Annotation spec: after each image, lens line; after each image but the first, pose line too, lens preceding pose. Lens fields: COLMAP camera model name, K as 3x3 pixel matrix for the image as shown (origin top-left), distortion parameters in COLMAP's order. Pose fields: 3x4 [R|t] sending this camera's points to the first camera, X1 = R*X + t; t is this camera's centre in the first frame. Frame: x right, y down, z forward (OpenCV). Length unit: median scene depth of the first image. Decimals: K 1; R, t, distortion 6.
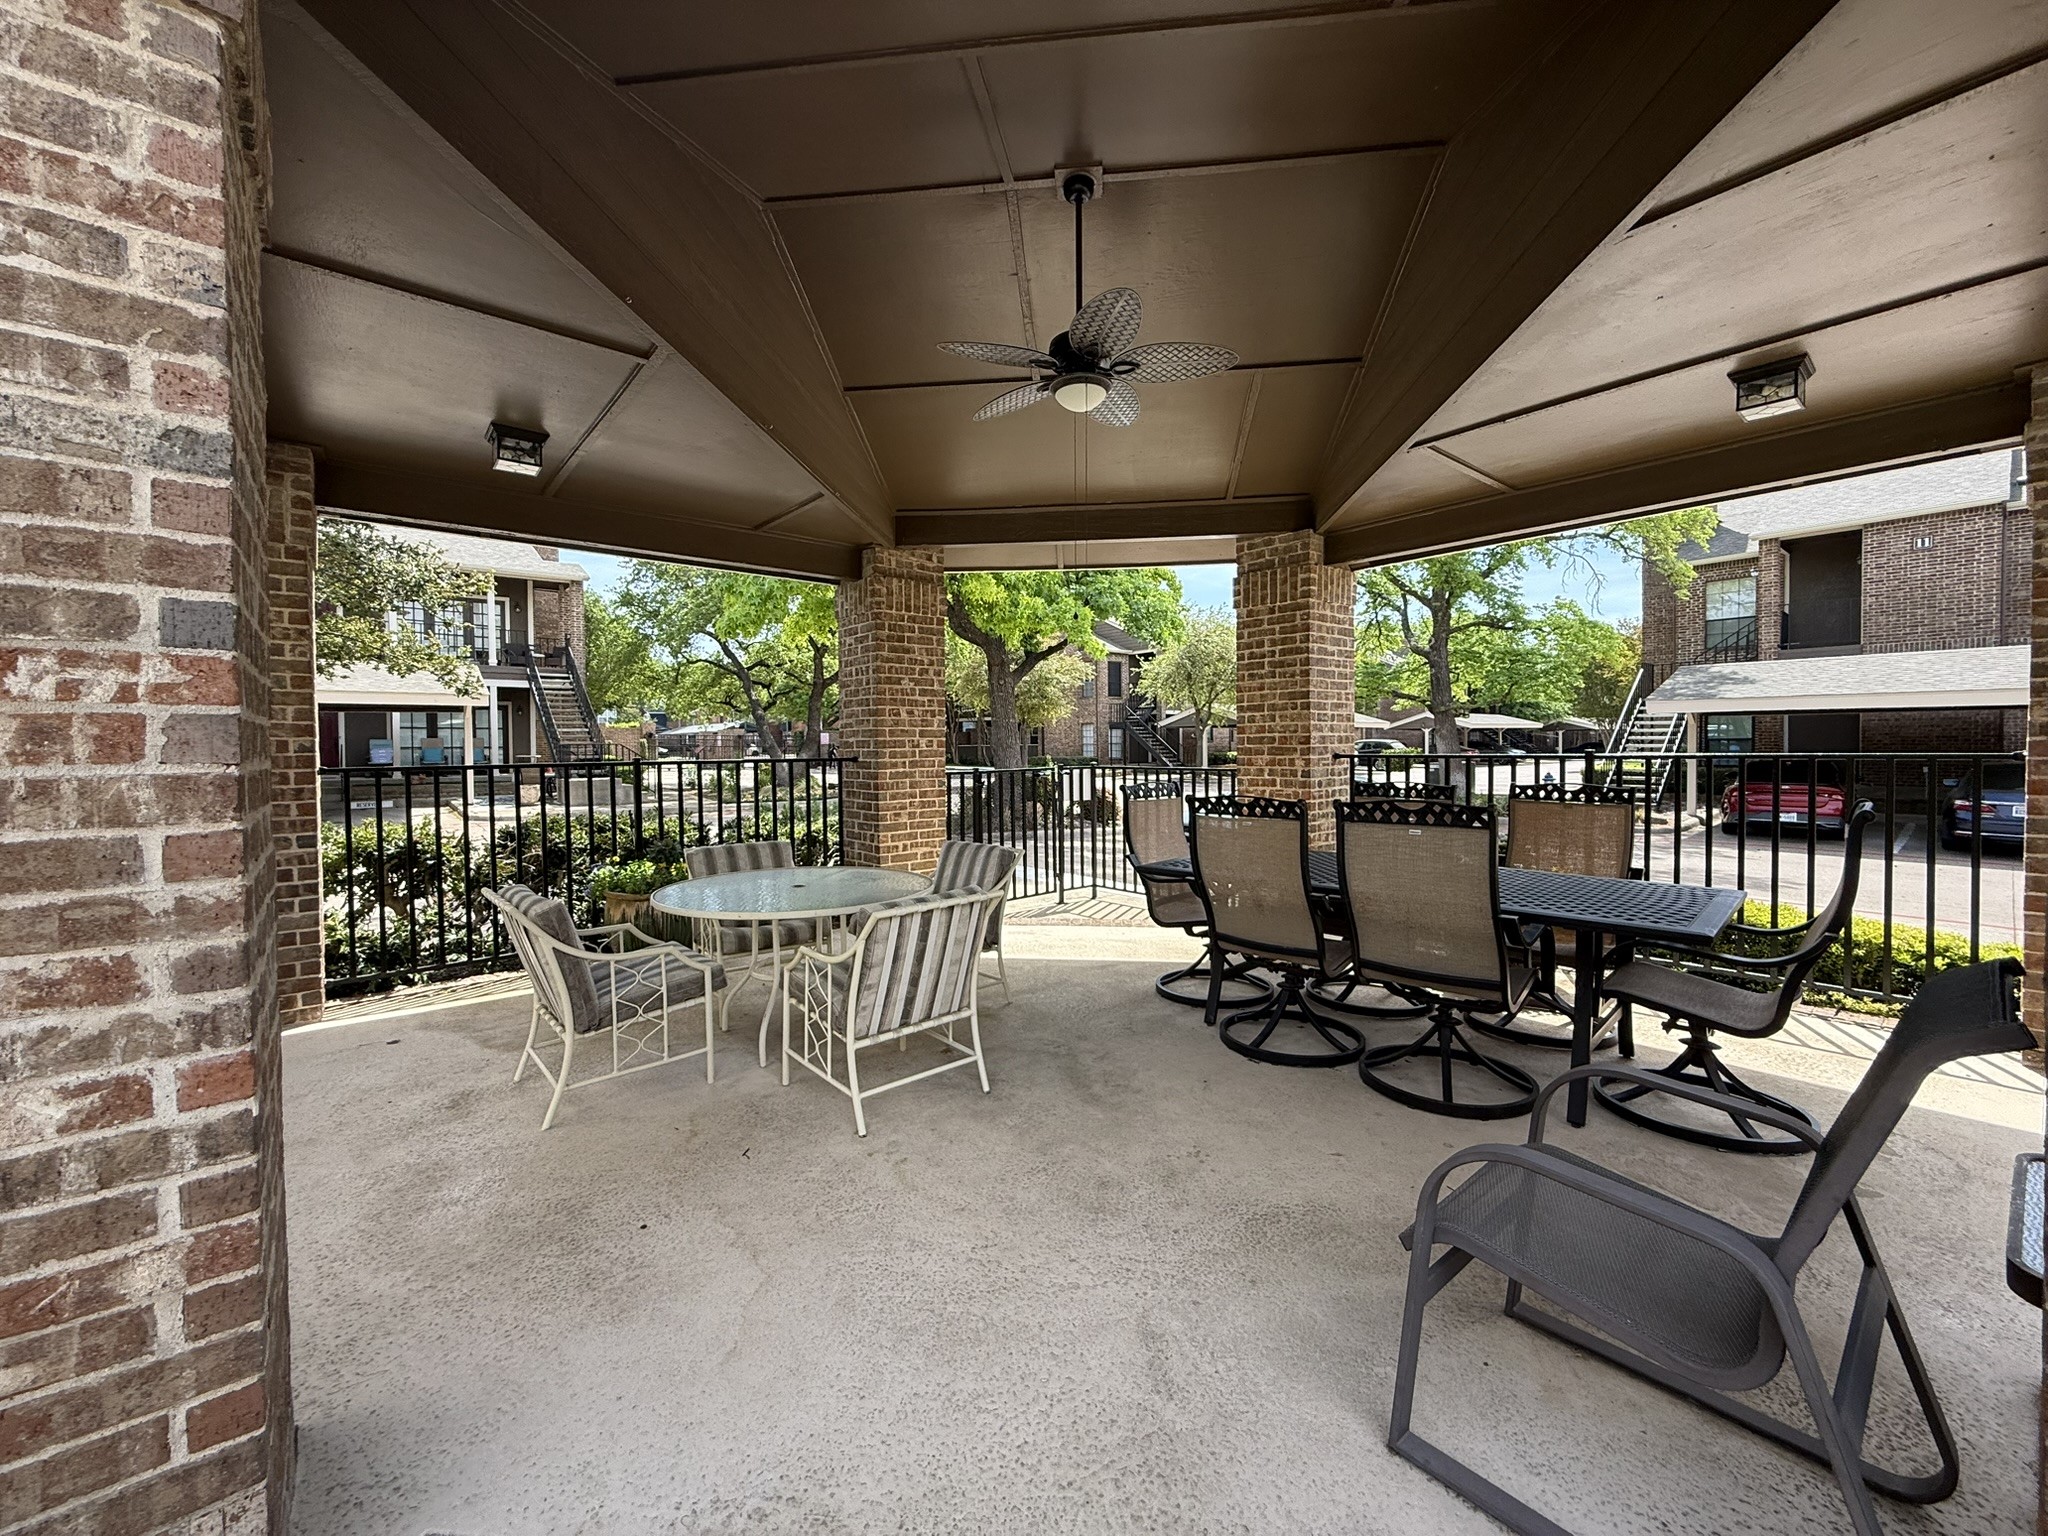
lens RADIAL K [[820.3, 0, 1017.9], [0, 820.3, 762.8], [0, 0, 1]] dist [0.002616, 0.000238]
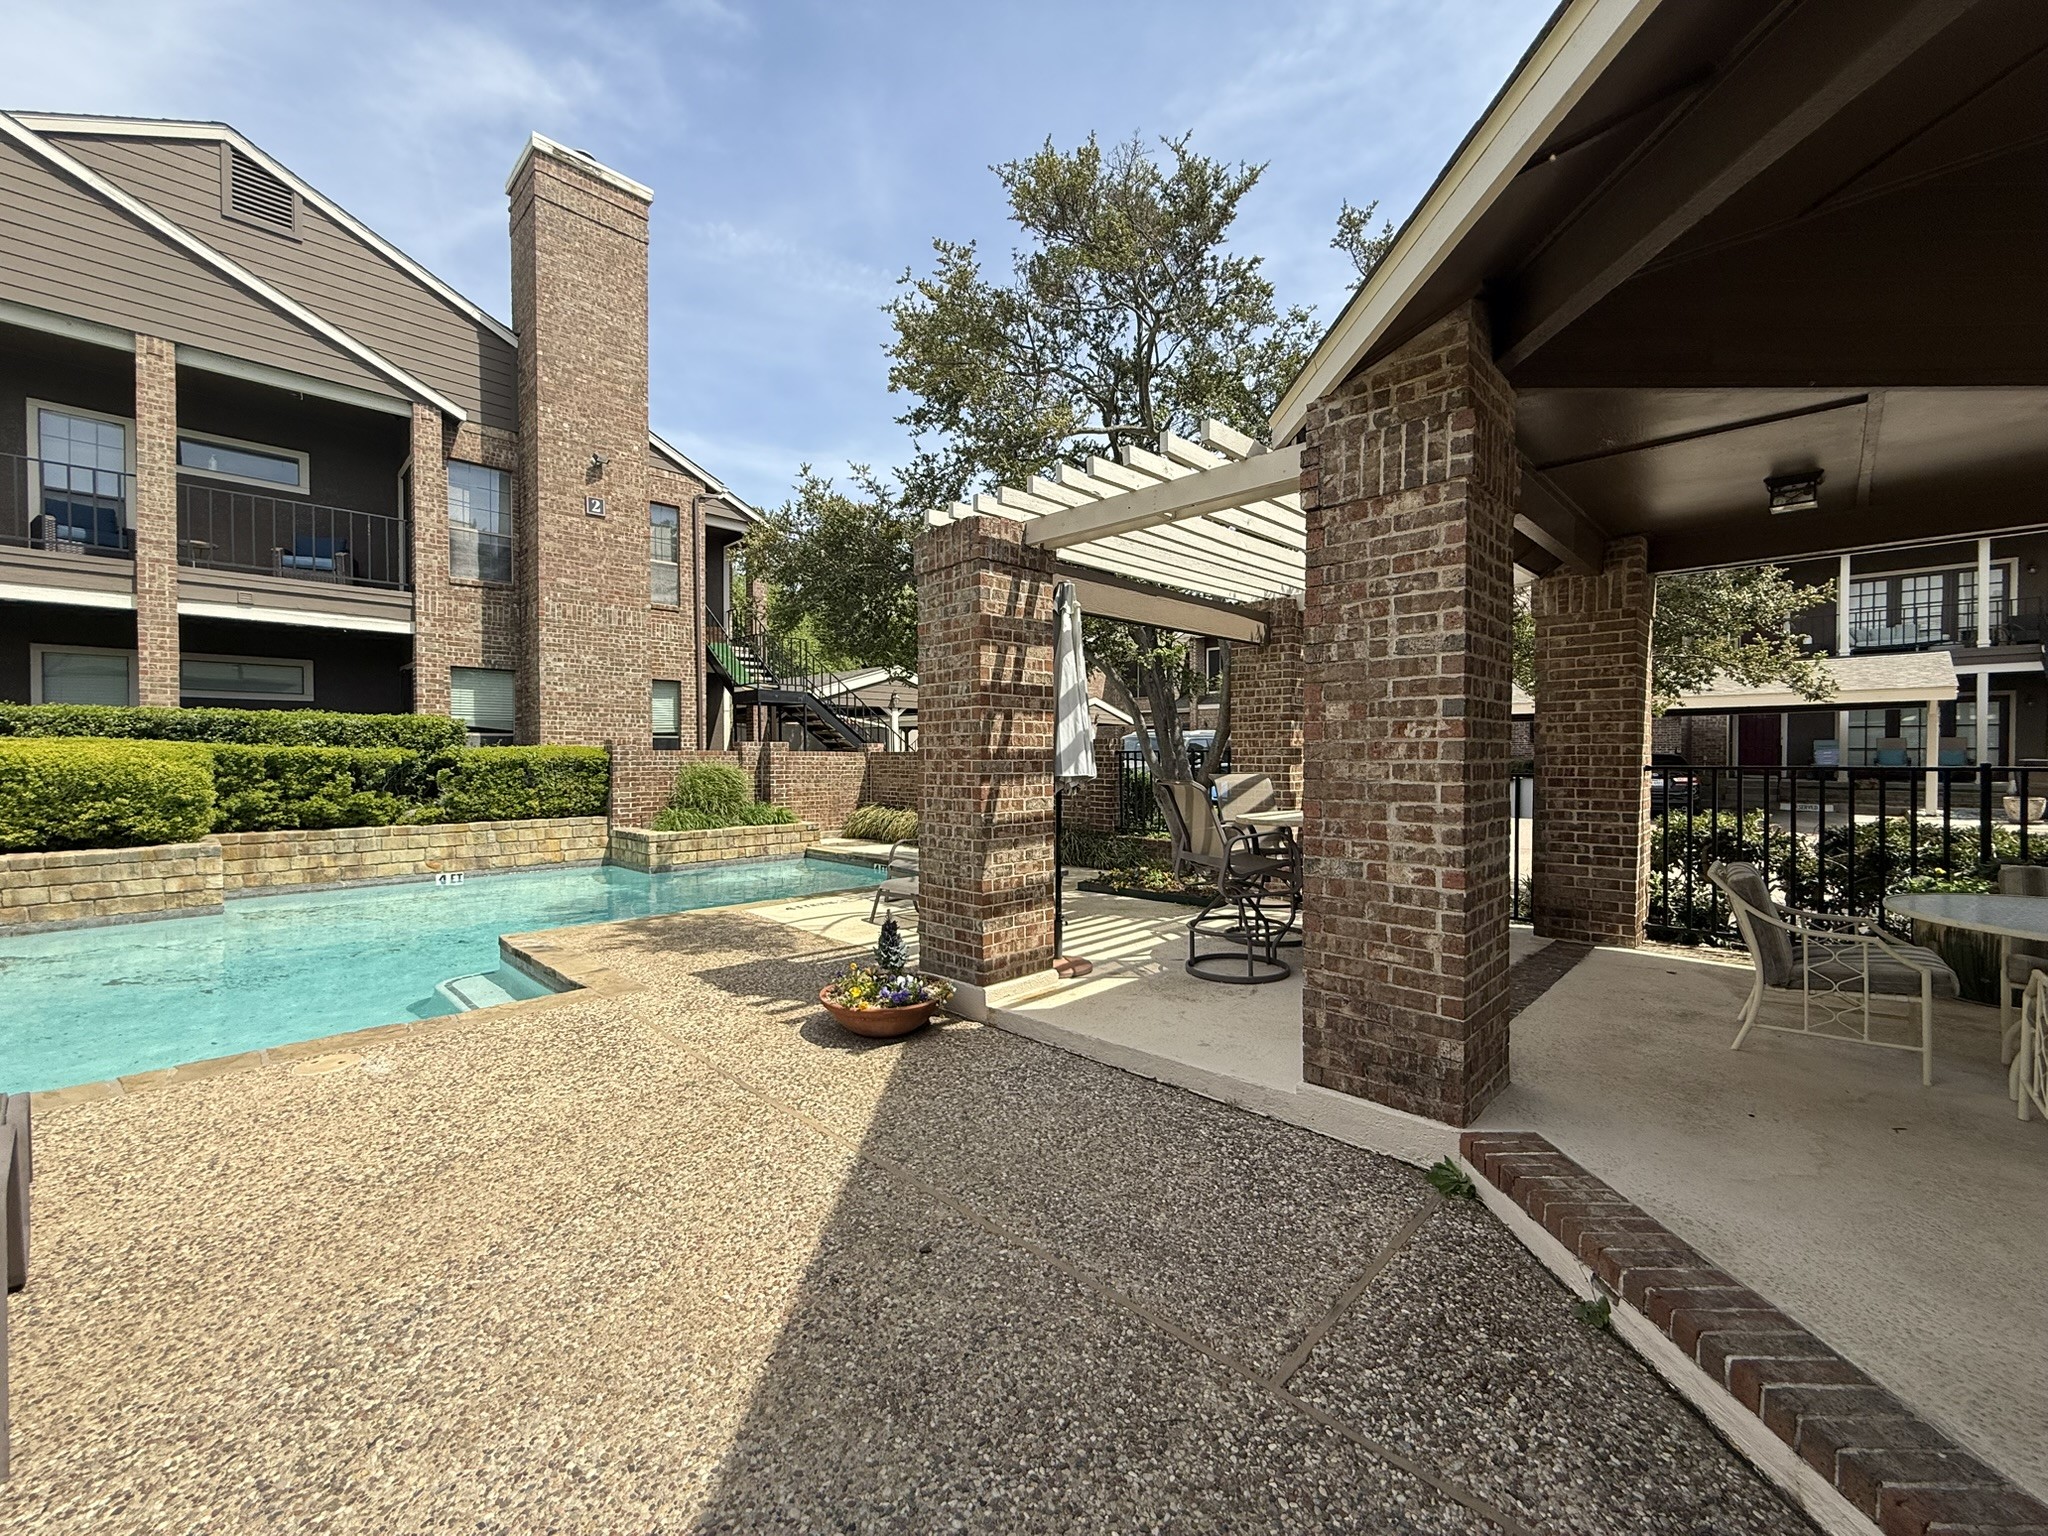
lens RADIAL K [[814.0, 0, 1016.4], [0, 814.0, 766.9], [0, 0, 1]] dist [-0.001267, 0.000152]
pose [[0.104341, 0.024891, -0.994230, 0.640666], [-0.019770, 0.999541, 0.022949, -0.003517], [0.994345, 0.017261, 0.104785, -0.294932]]
